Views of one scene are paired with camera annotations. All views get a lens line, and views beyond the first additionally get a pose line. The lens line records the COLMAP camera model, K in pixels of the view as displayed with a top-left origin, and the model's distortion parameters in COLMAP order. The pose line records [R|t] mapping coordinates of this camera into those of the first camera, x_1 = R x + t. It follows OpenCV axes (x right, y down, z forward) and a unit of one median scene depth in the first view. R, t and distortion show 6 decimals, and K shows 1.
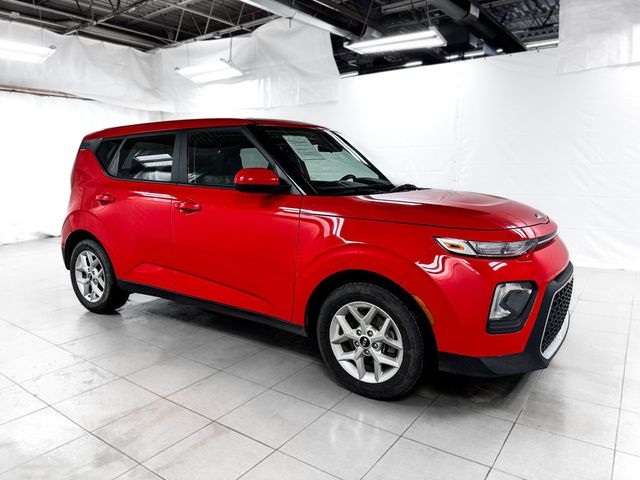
lens RADIAL K [[456.4, 0, 320.0], [0, 456.4, 240.0], [0, 0, 1]] dist [-0.009555, -0.008088]
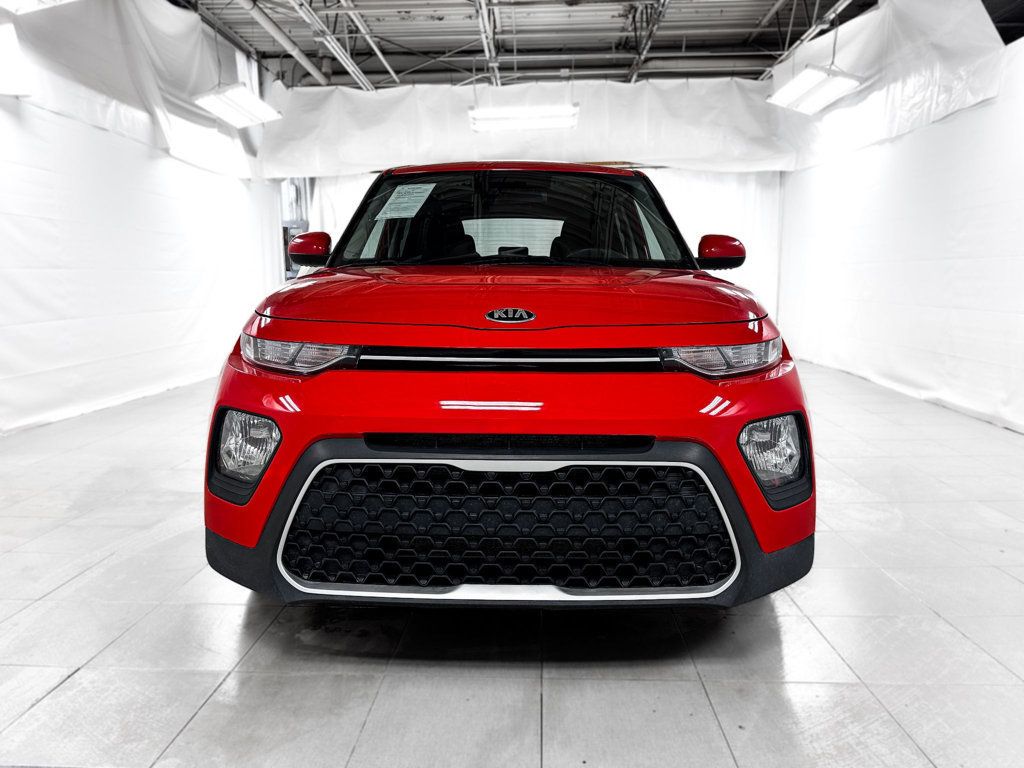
lens RADIAL K [[730.3, 0, 512.0], [0, 730.3, 384.0], [0, 0, 1]] dist [-0.009555, -0.008088]
pose [[0.539514, 0.117003, -0.833808, 0.362176], [-0.132499, 0.989757, 0.053153, -0.005224], [0.831486, 0.081802, 0.549490, 0.221809]]
